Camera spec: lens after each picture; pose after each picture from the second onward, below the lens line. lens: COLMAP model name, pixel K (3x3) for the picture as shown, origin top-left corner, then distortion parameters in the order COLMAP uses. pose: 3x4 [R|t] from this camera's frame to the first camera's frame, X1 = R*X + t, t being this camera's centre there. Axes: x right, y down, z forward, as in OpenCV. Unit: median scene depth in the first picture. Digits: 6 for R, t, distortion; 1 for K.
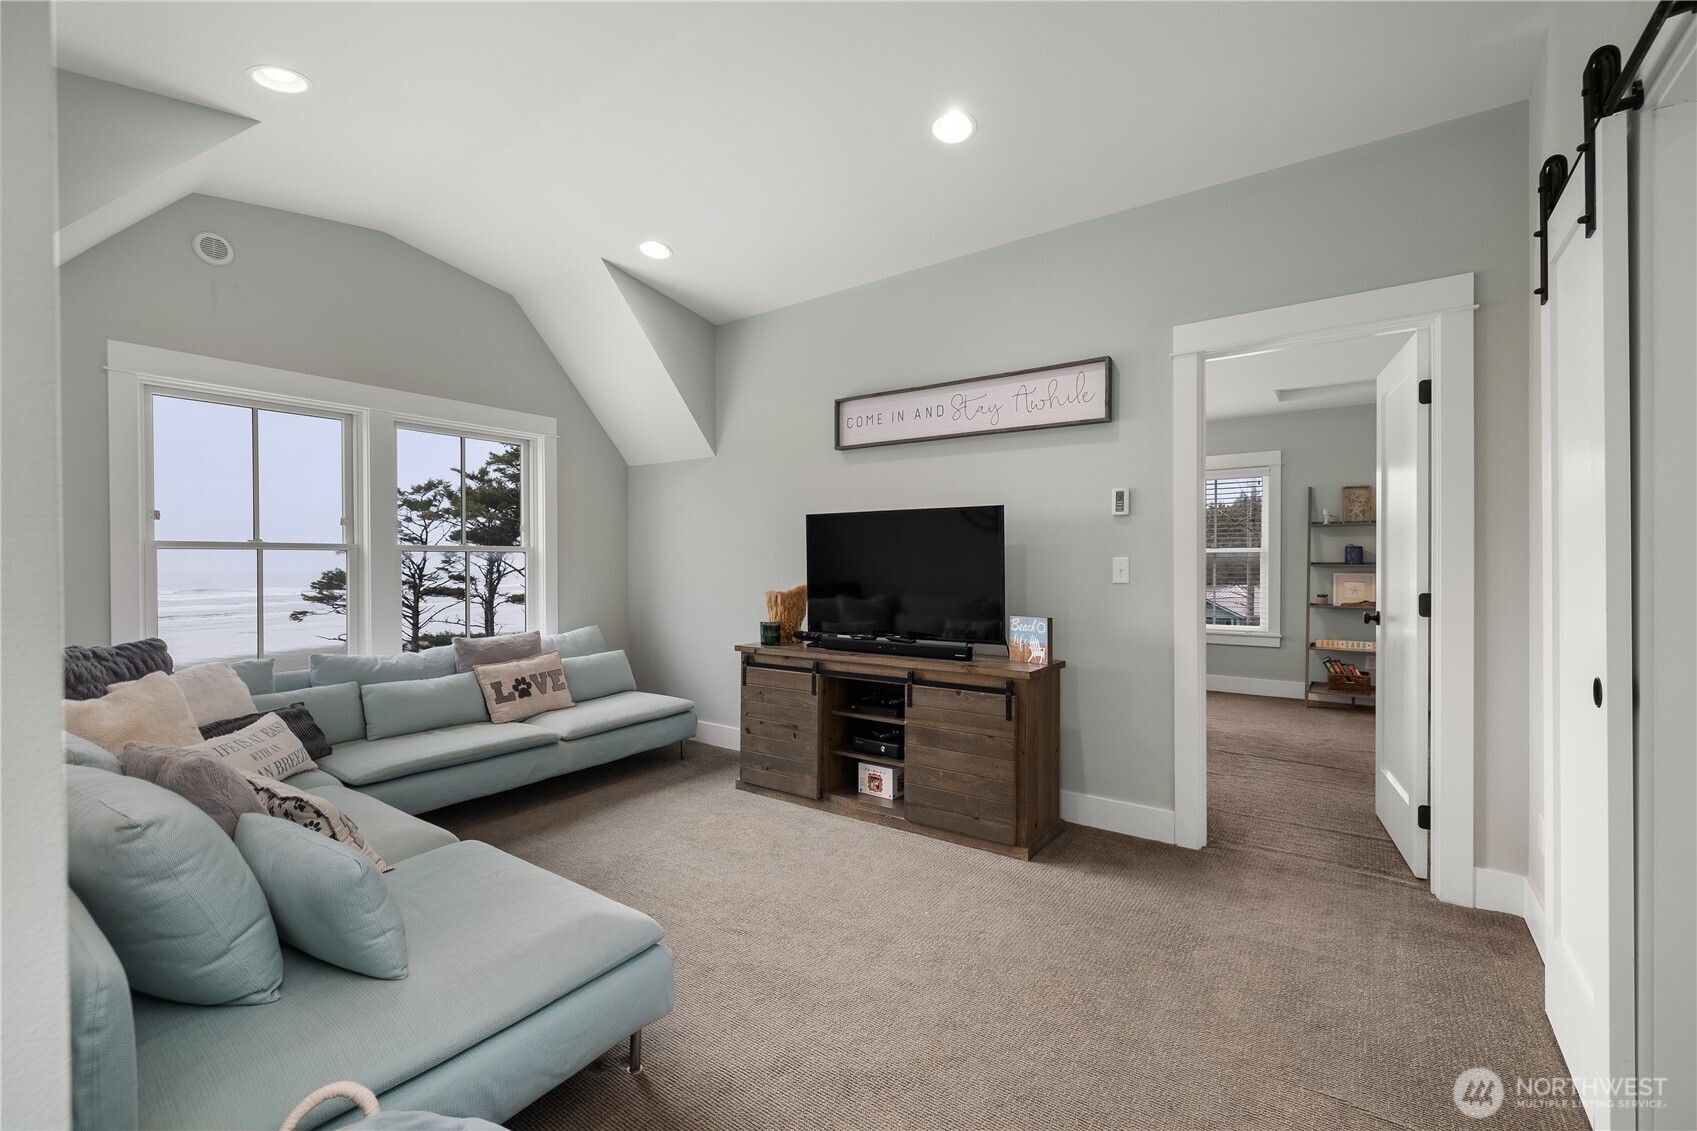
lens RADIAL K [[716.3, 0, 843.4], [0, 716.3, 570.9], [0, 0, 1]] dist [0.003198, -0.000732]
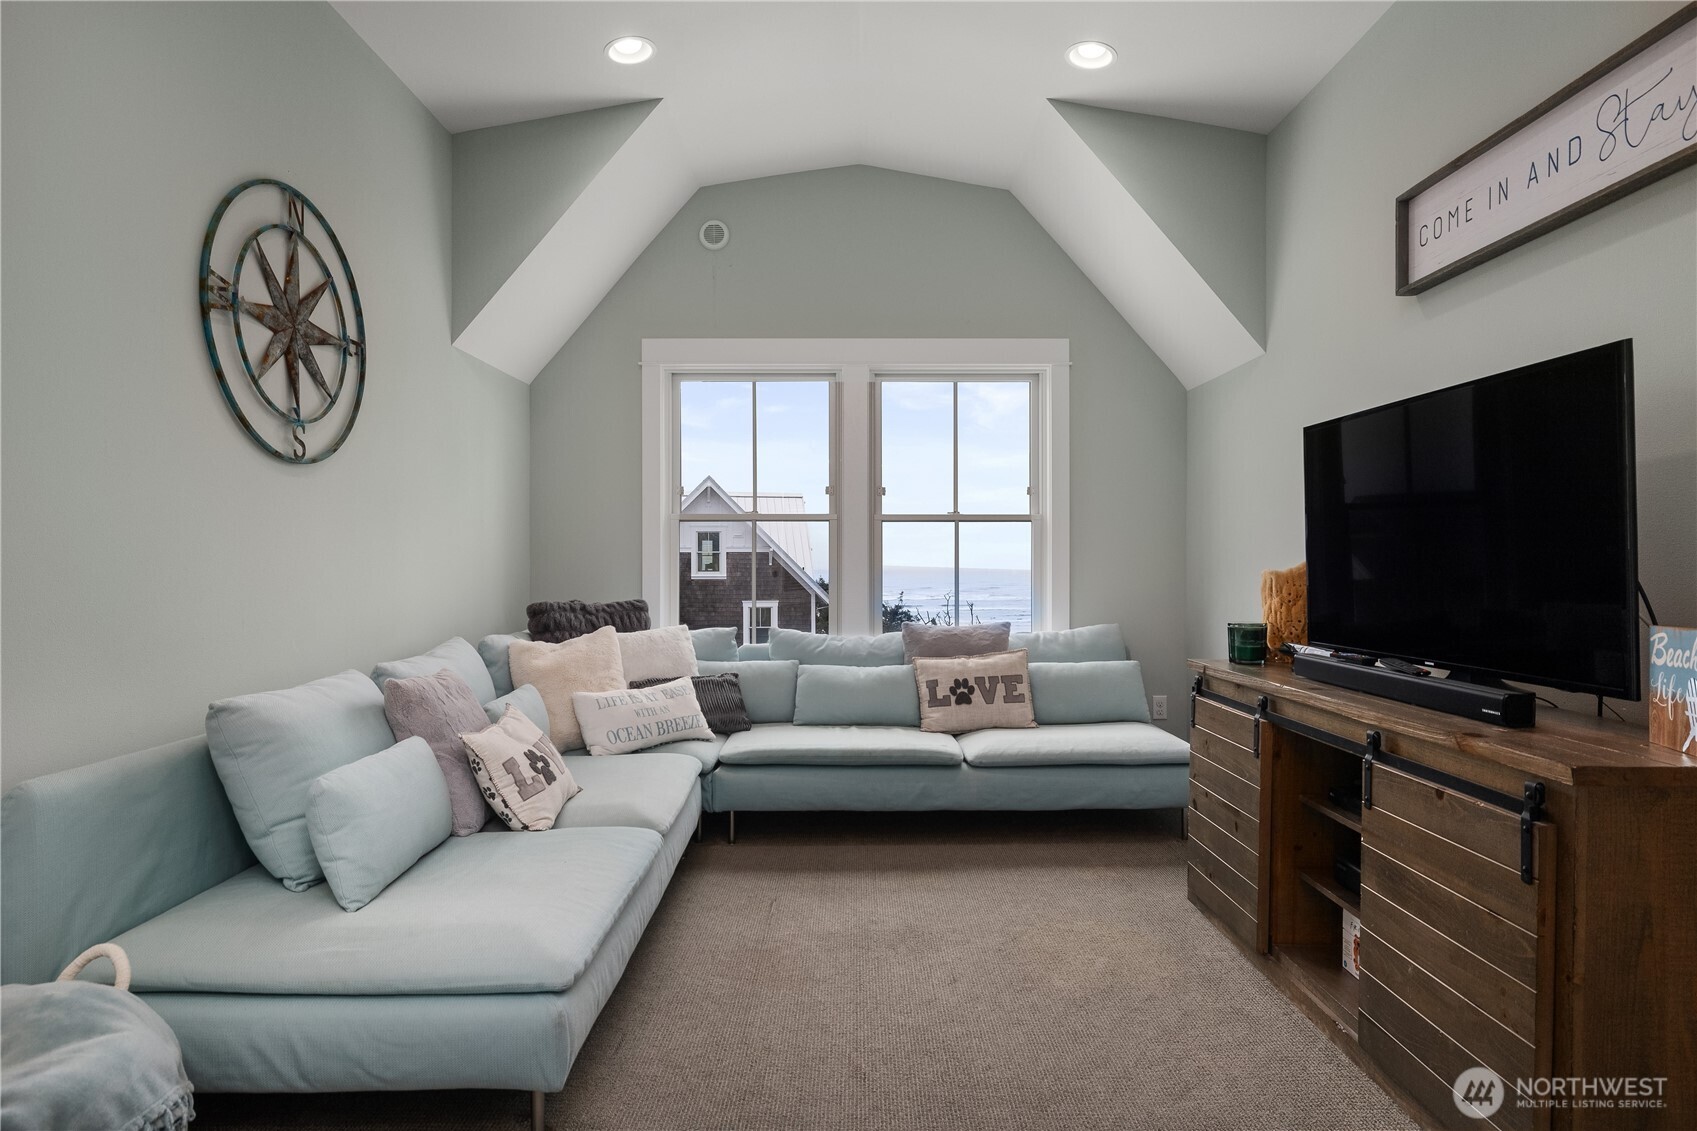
lens RADIAL K [[968.4, 0, 854.6], [0, 968.4, 565.6], [0, 0, 1]] dist [0.002837, -0.000468]
pose [[0.585164, 0.005005, -0.810900, 0.346797], [-0.012321, 0.999920, -0.002720, 0.032022], [0.810822, 0.011582, 0.585179, 0.303426]]
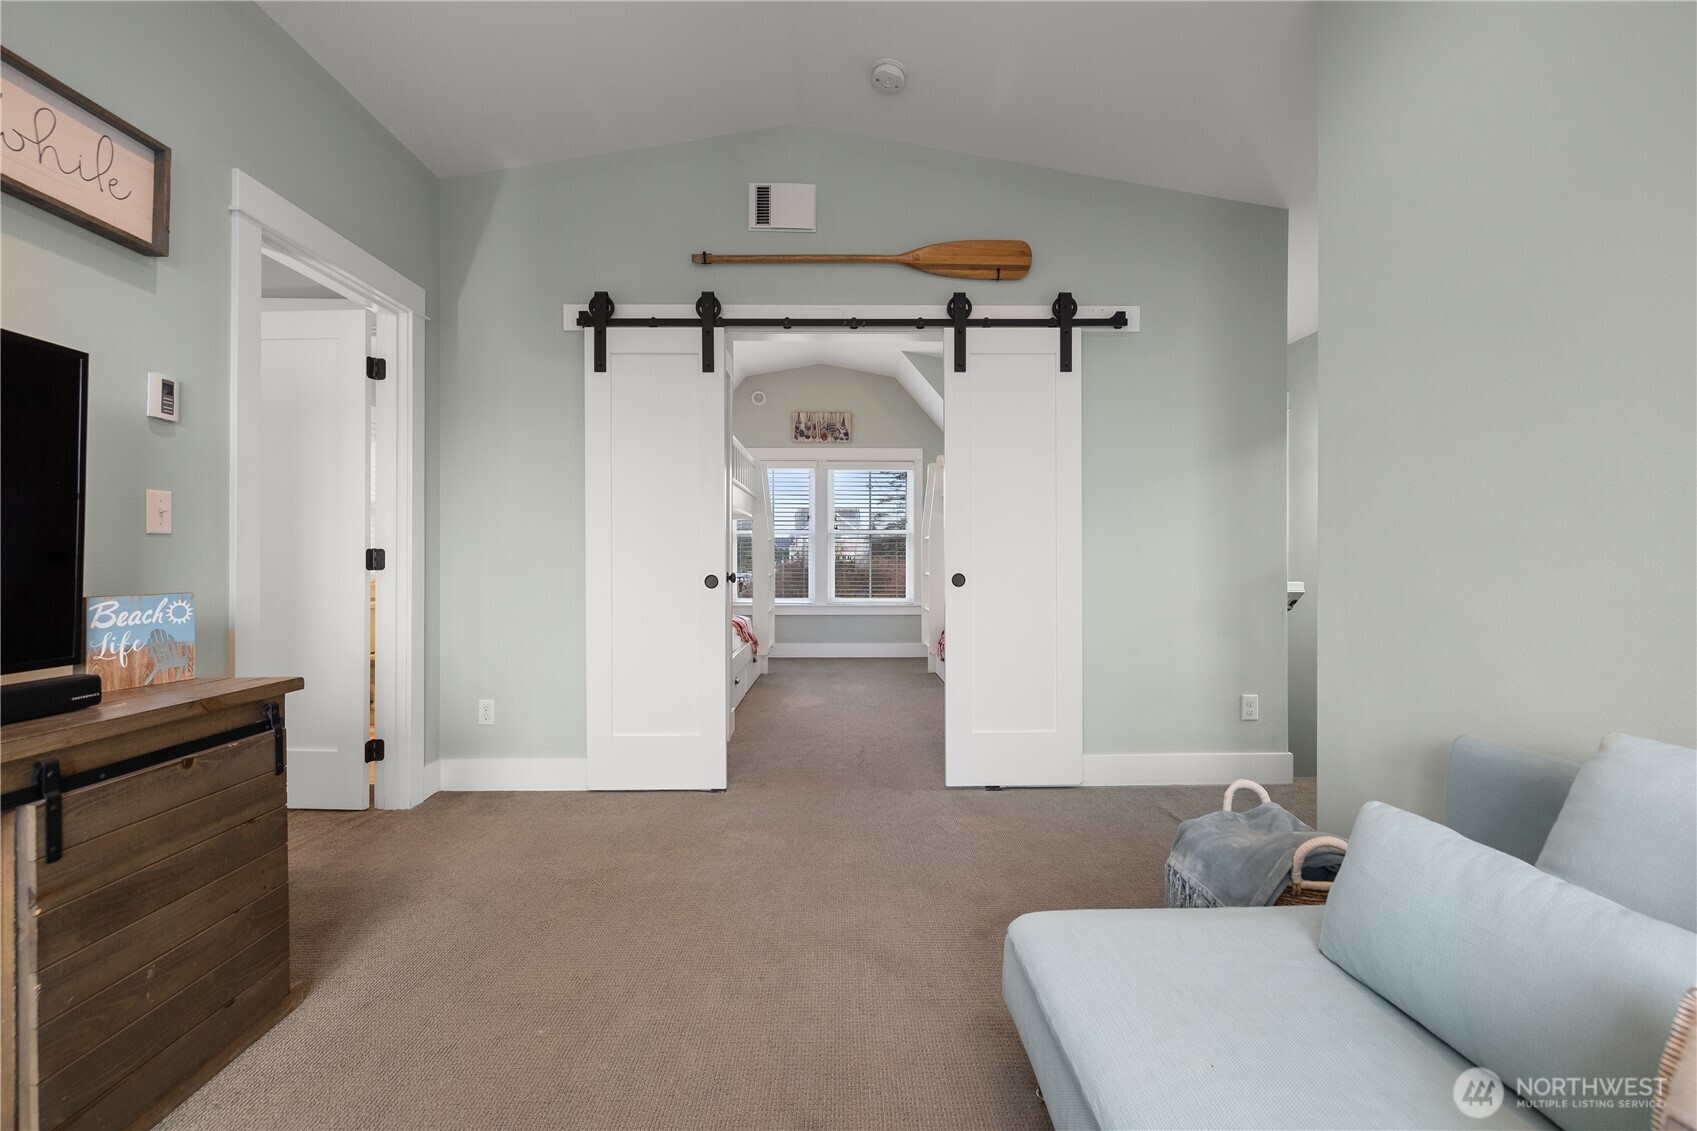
lens RADIAL K [[716.3, 0, 850.6], [0, 716.3, 560.5], [0, 0, 1]] dist [0.003198, -0.000732]
pose [[-0.598897, 0.001952, 0.800823, -0.369861], [0.013745, 0.999875, 0.007842, 0.036118], [-0.800708, 0.015704, -0.598849, 0.760568]]
